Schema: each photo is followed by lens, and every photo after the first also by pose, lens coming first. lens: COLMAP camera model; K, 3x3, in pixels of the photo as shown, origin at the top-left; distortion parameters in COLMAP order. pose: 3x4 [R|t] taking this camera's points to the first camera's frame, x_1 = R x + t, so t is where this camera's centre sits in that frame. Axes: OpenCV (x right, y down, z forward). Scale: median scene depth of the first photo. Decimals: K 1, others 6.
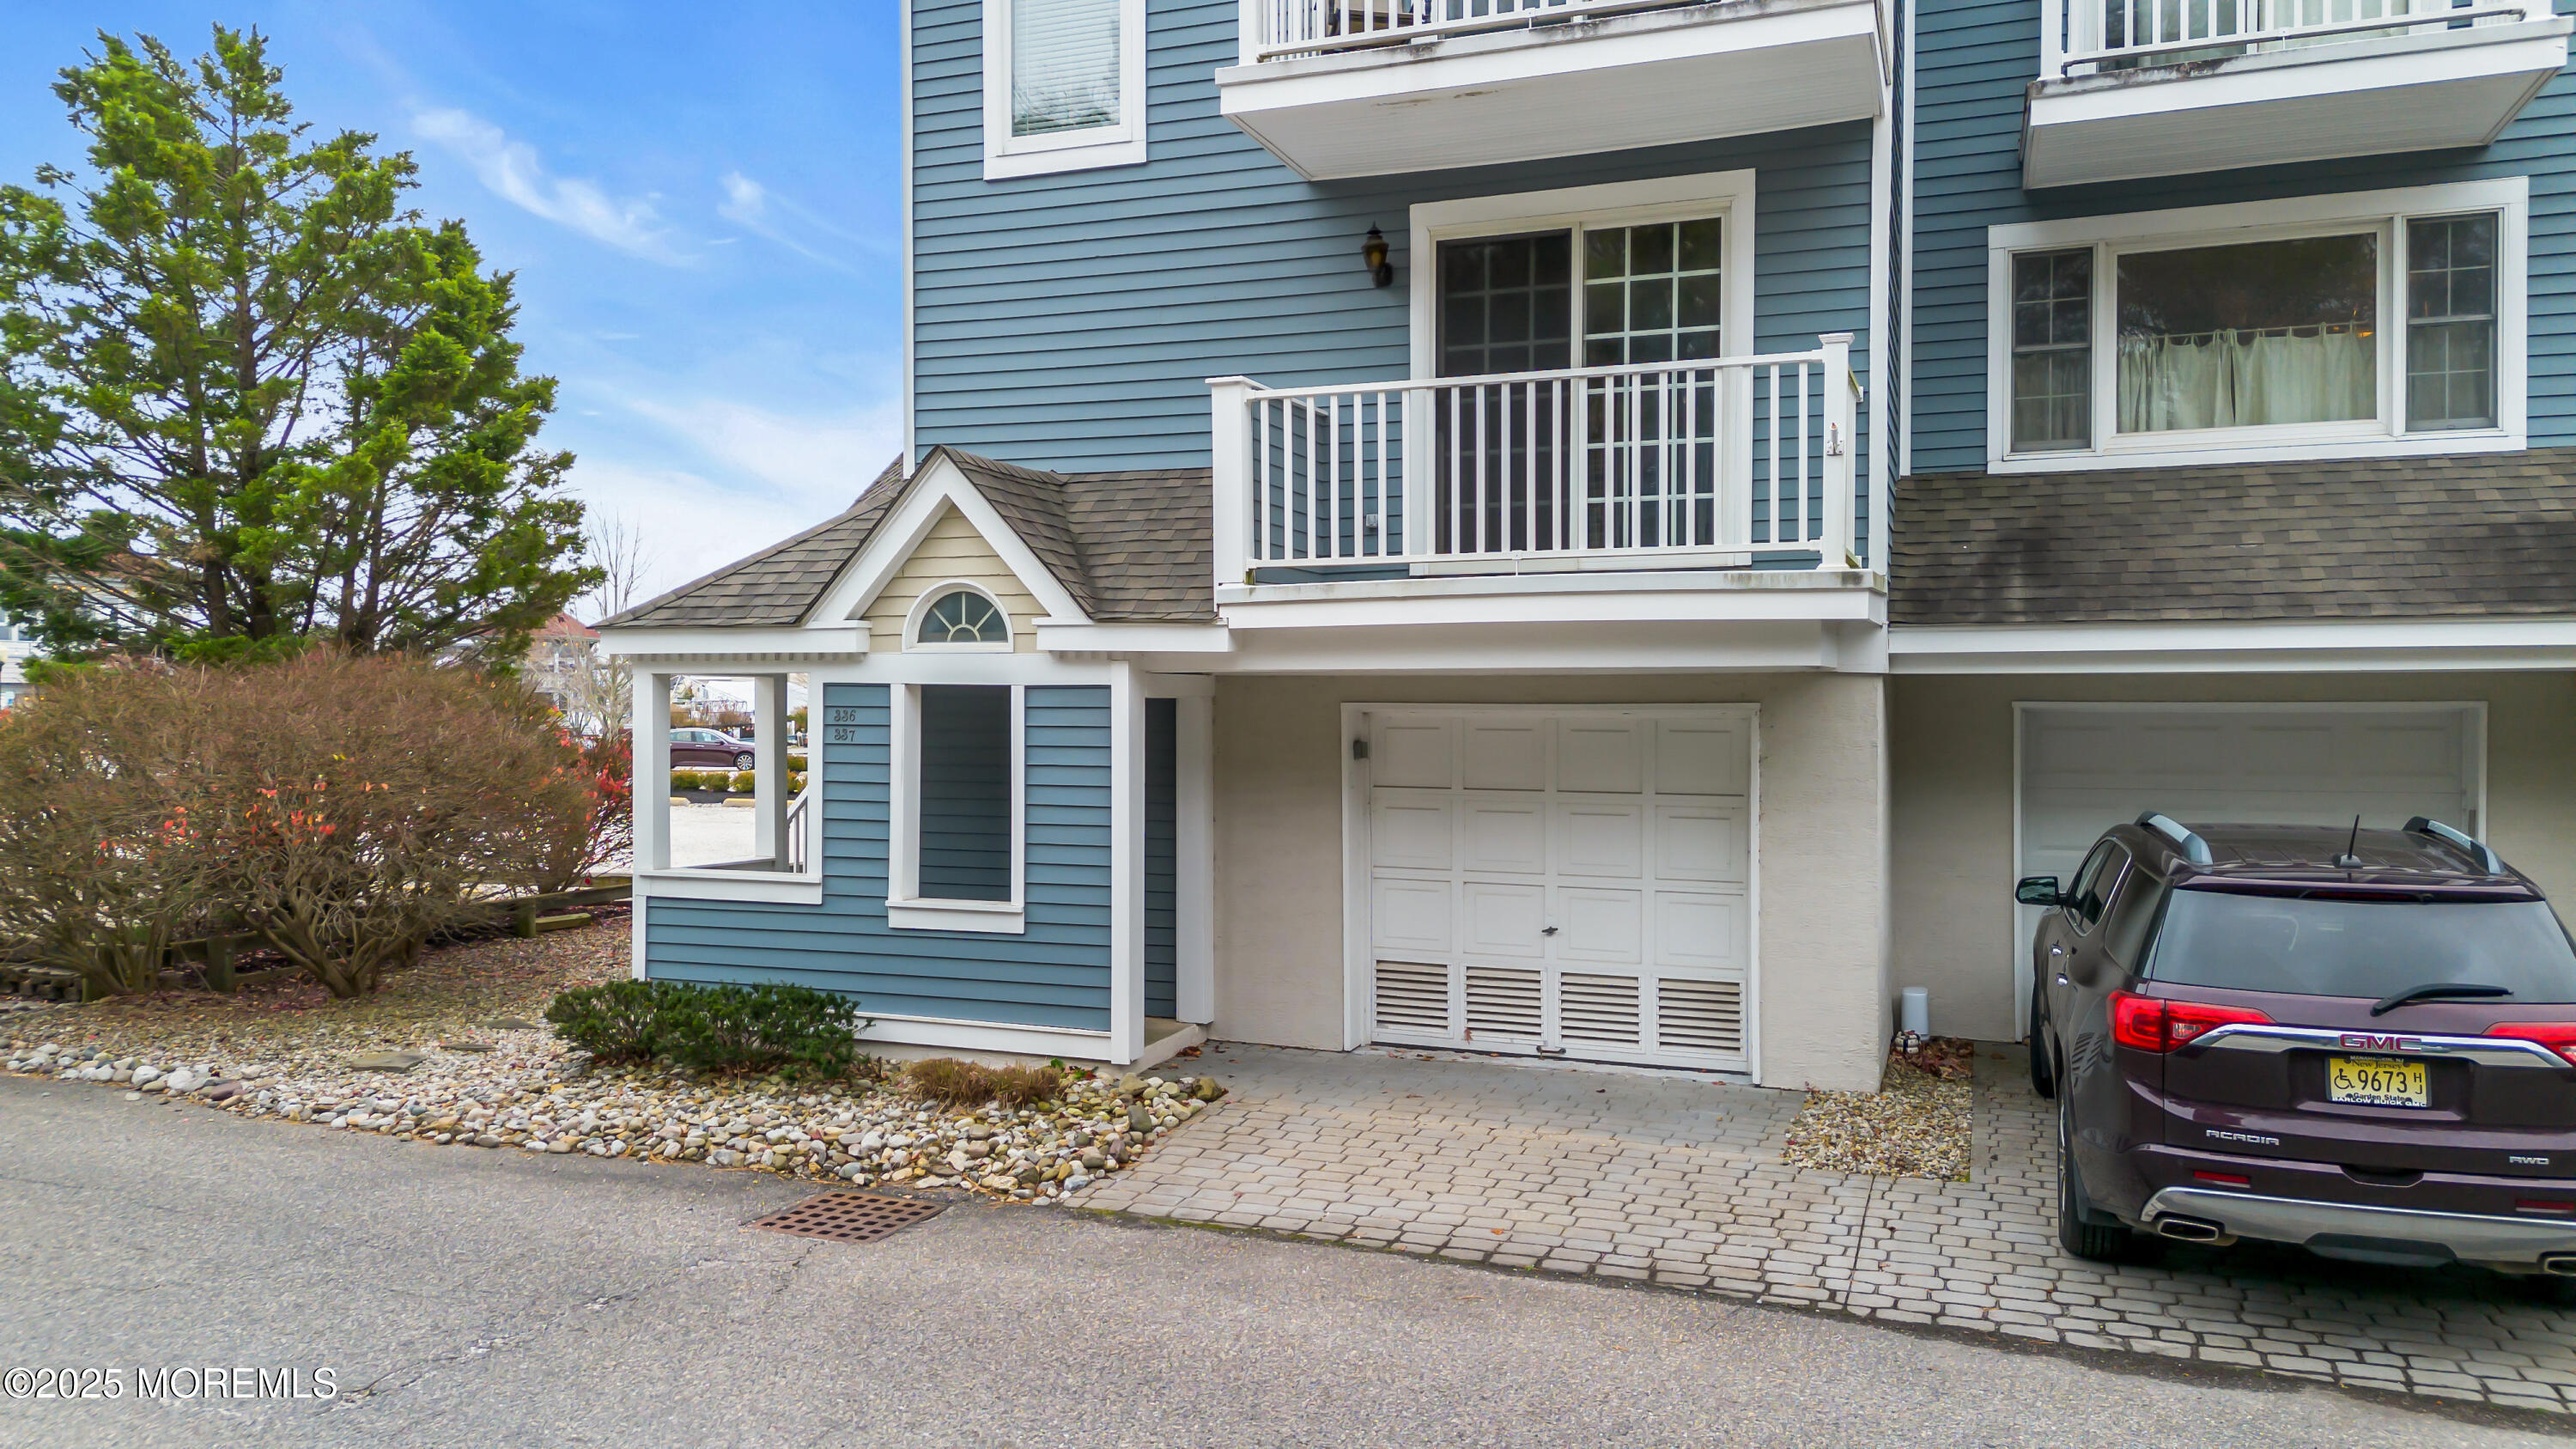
lens RADIAL K [[1813.3, 0, 1288.0], [0, 1813.3, 724.5], [0, 0, 1]] dist [0.071313, -0.065805]
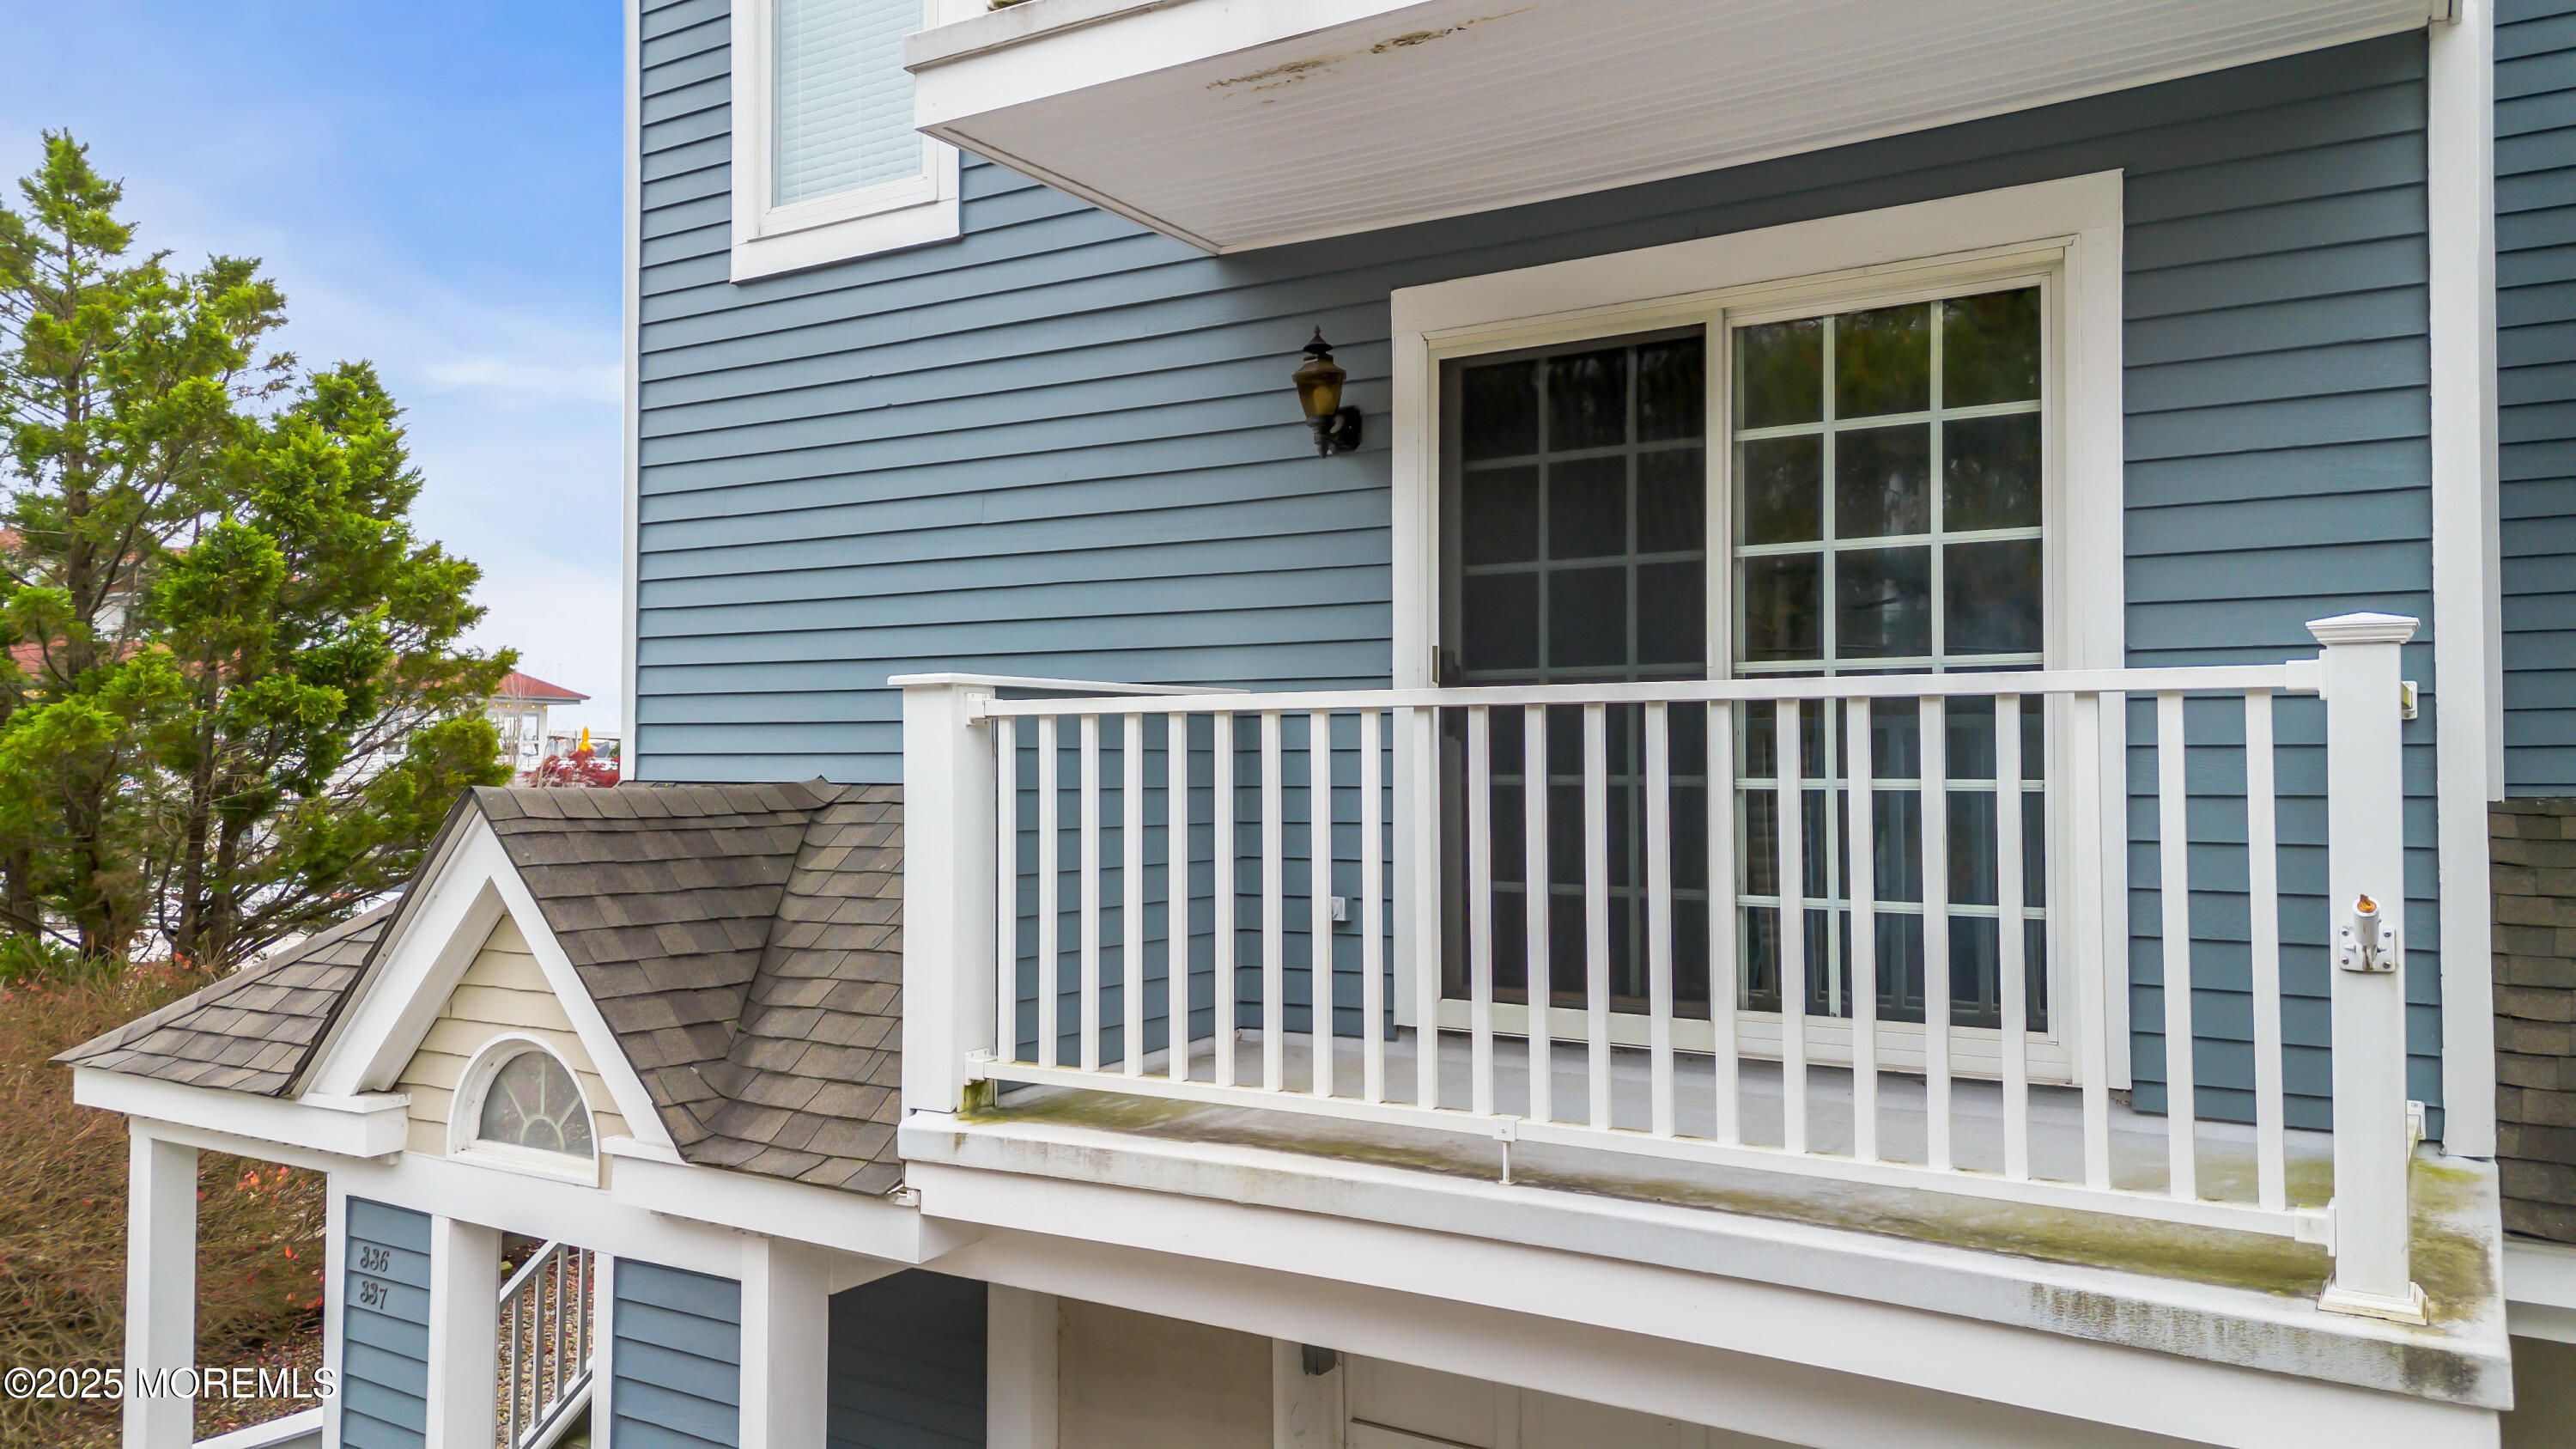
lens RADIAL K [[1813.3, 0, 1288.0], [0, 1813.3, 724.5], [0, 0, 1]] dist [0.071313, -0.065805]
pose [[0.979337, -0.004711, -0.202182, 0.142502], [-0.002728, 0.999330, -0.036501, -0.148945], [0.202218, 0.036299, 0.978668, 0.514266]]
